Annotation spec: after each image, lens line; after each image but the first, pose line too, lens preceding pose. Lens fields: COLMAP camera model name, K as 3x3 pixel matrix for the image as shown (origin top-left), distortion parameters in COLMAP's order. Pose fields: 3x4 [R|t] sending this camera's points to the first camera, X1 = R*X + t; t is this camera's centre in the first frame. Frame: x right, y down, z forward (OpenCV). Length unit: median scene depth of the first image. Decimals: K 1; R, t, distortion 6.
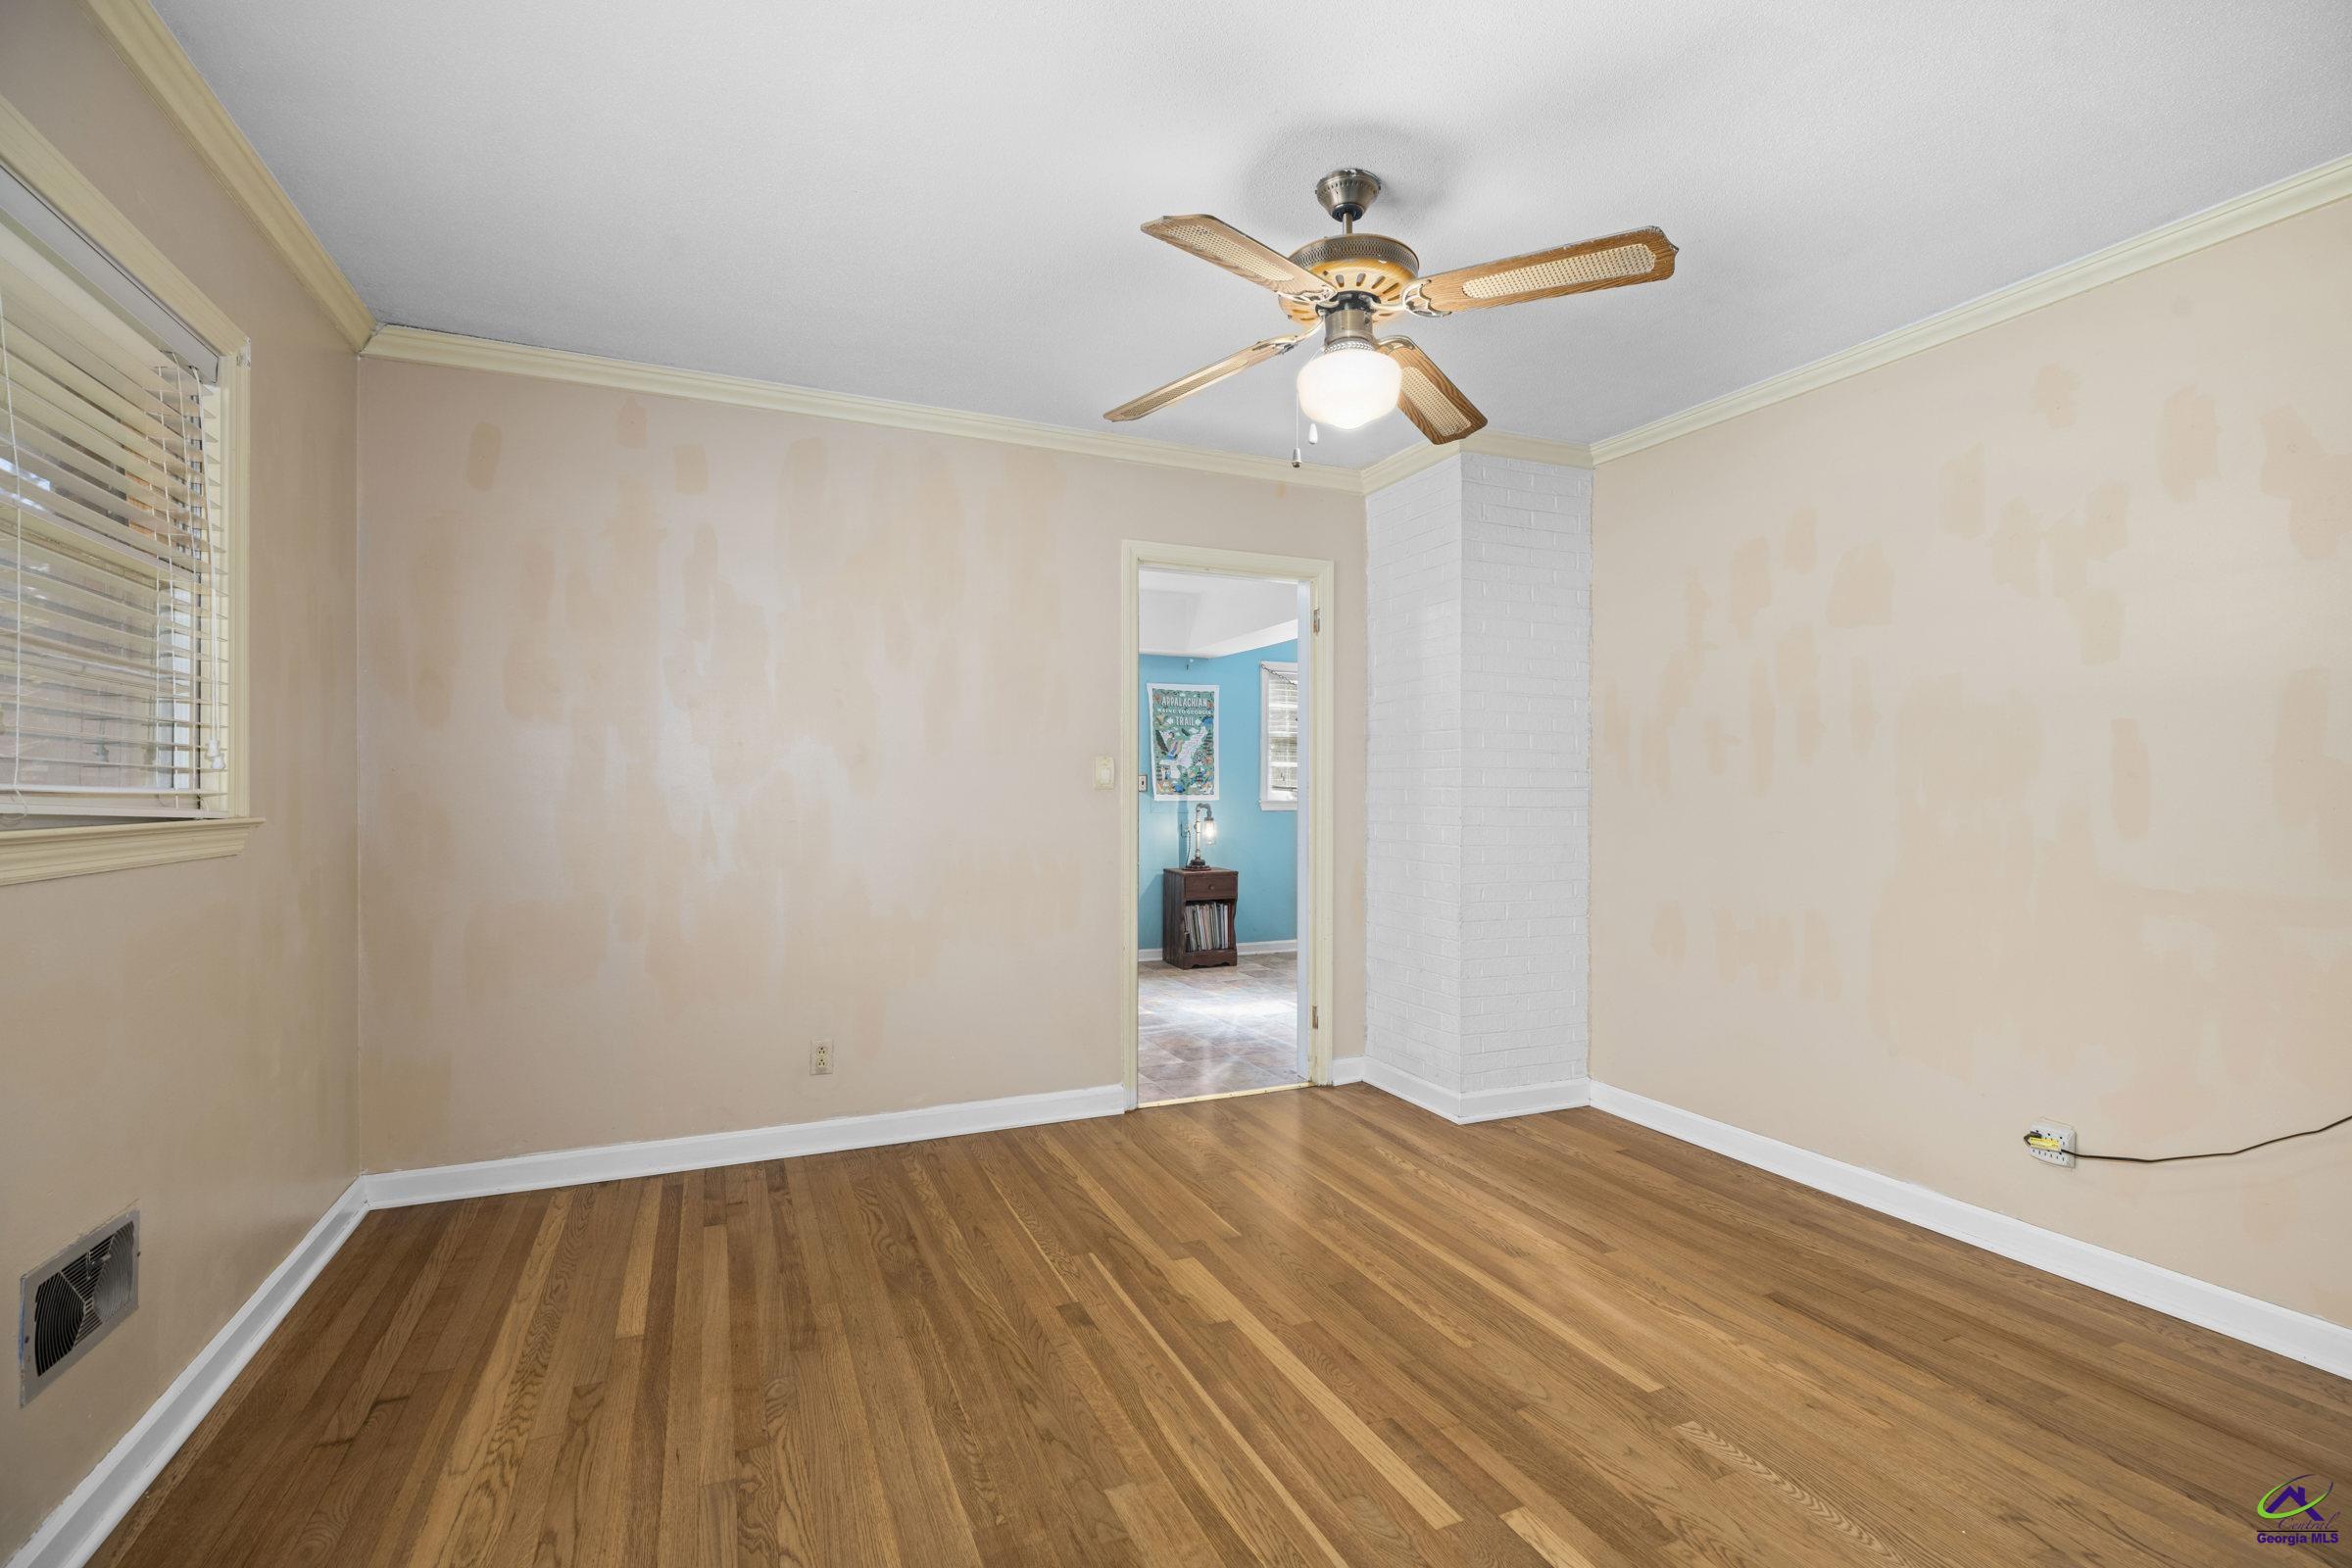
lens RADIAL K [[1071.7, 0, 1187.3], [0, 1071.7, 780.2], [0, 0, 1]] dist [0.009973, -0.001696]
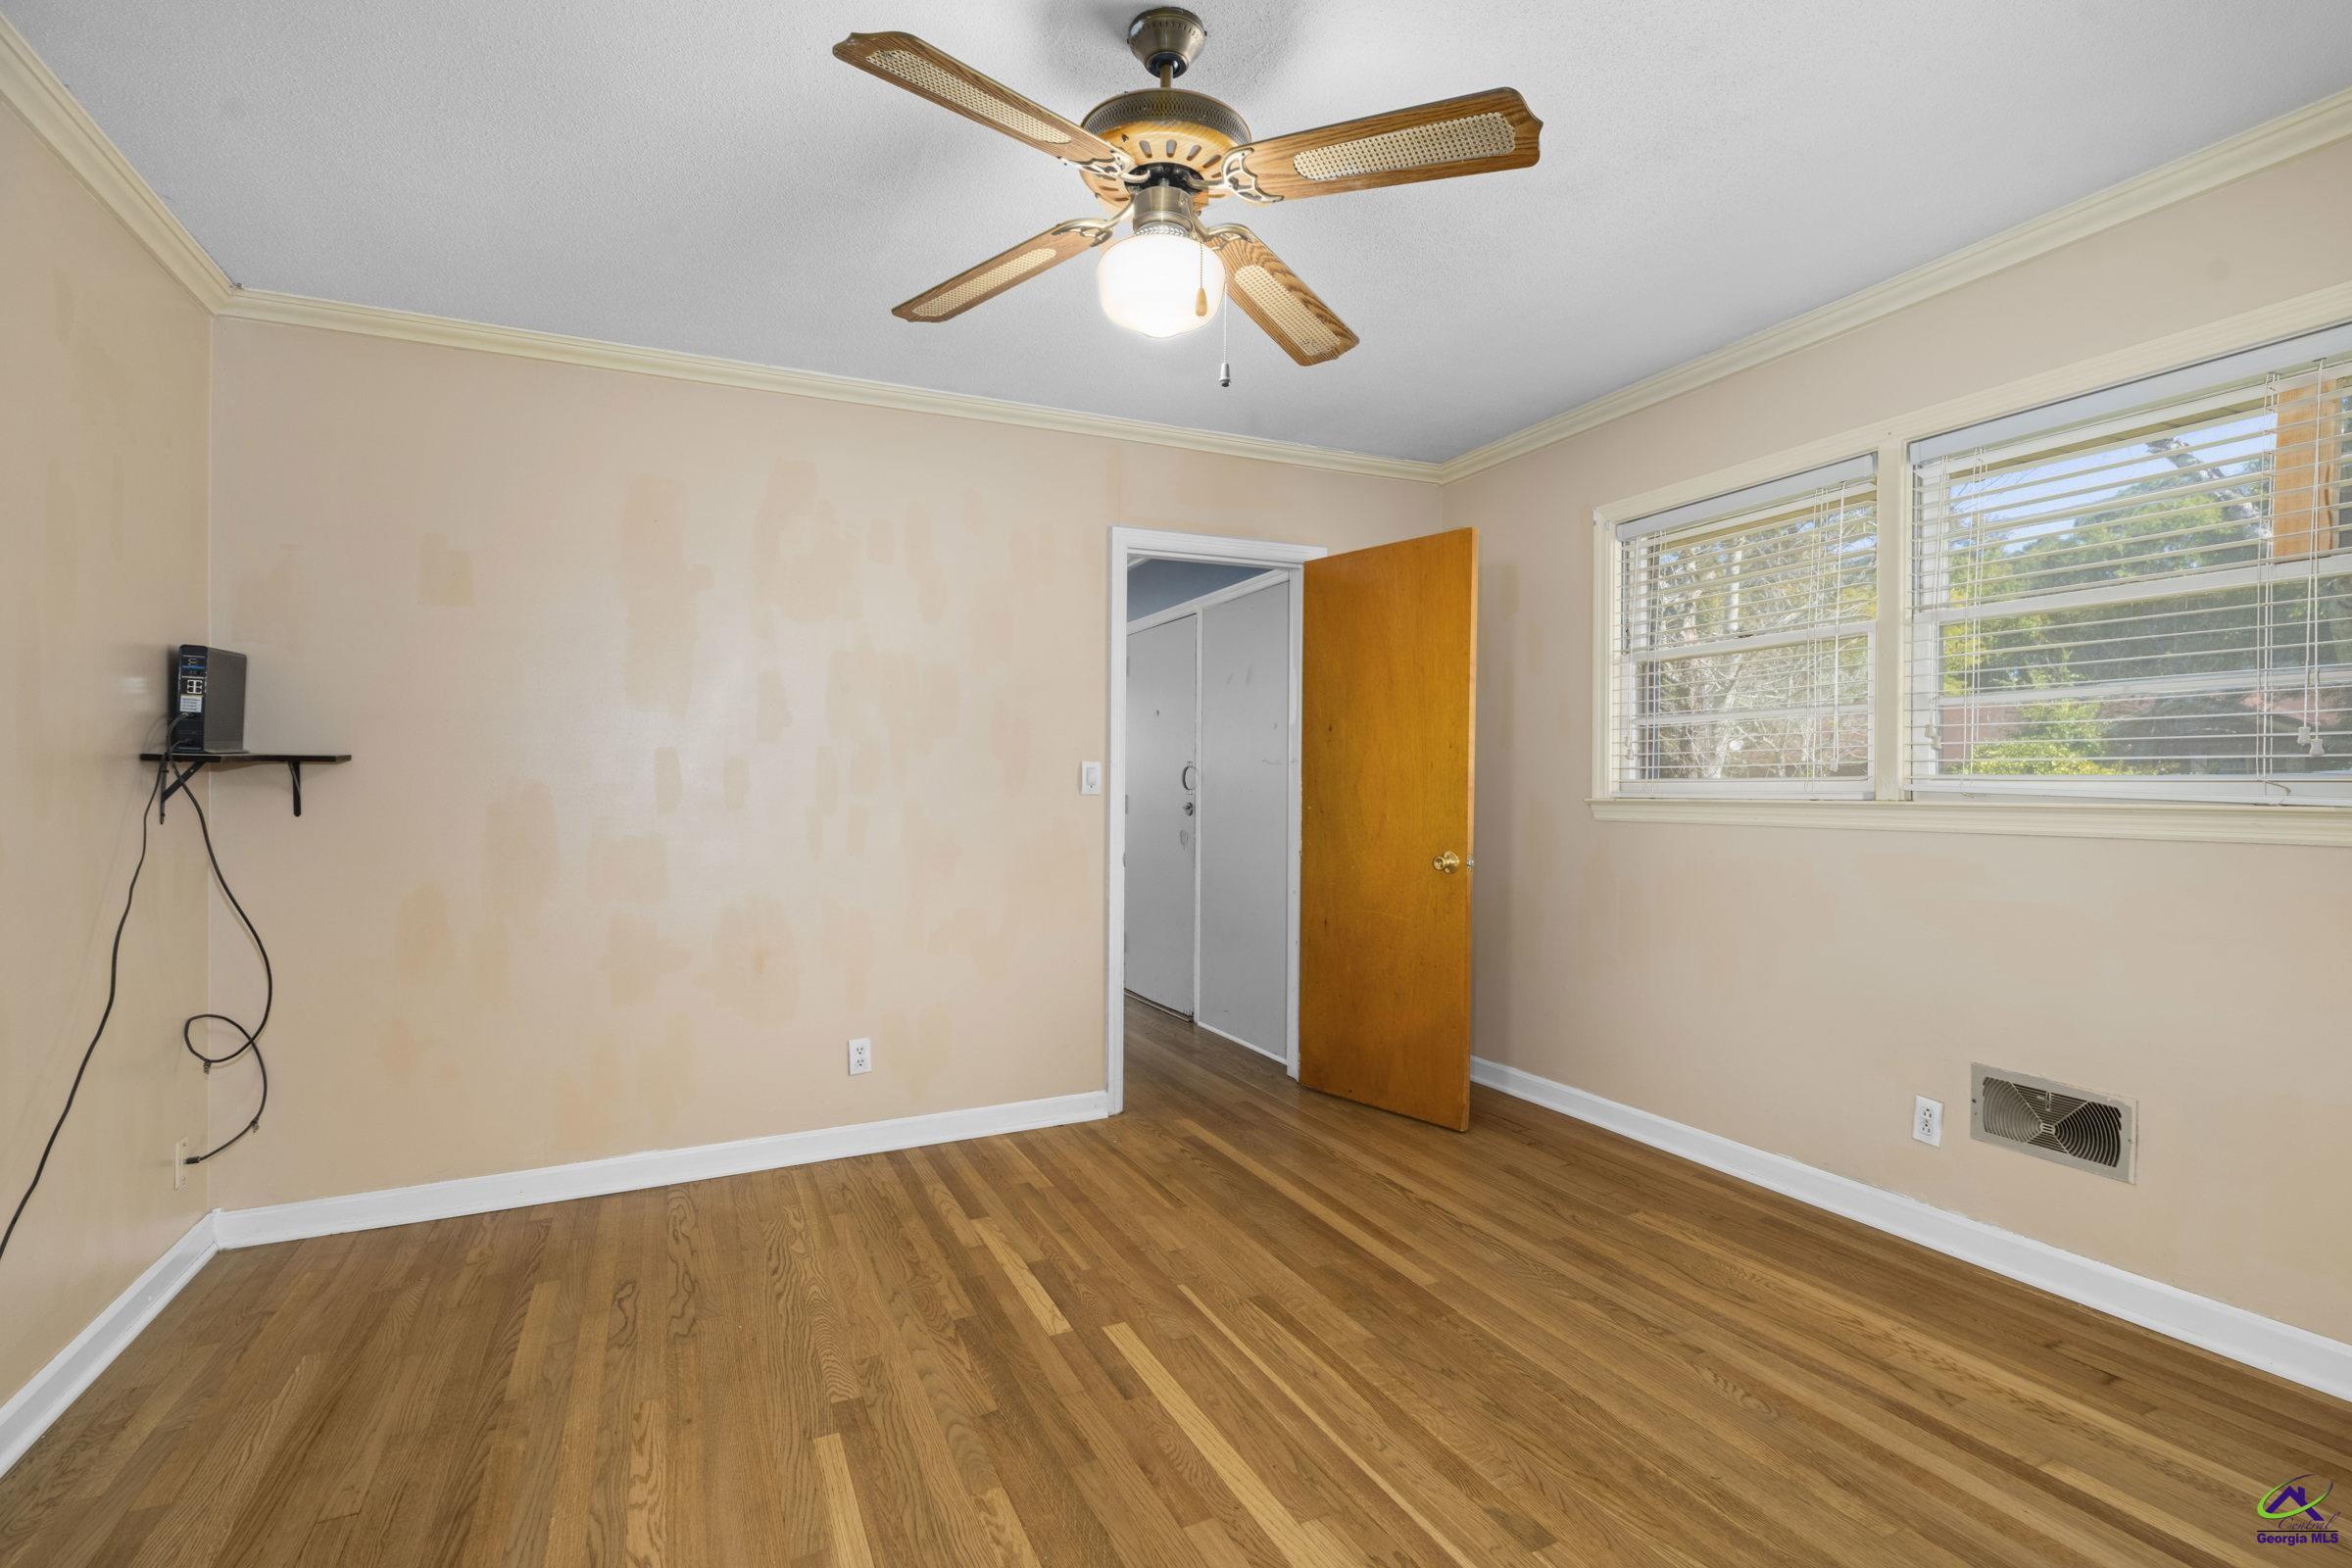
lens RADIAL K [[1071.7, 0, 1187.3], [0, 1071.7, 780.2], [0, 0, 1]] dist [0.009973, -0.001696]
pose [[-0.999819, 0.005052, -0.018320, 0.144332], [0.005284, 0.999906, -0.012639, 0.018053], [0.018254, -0.012733, -0.999752, 1.985691]]
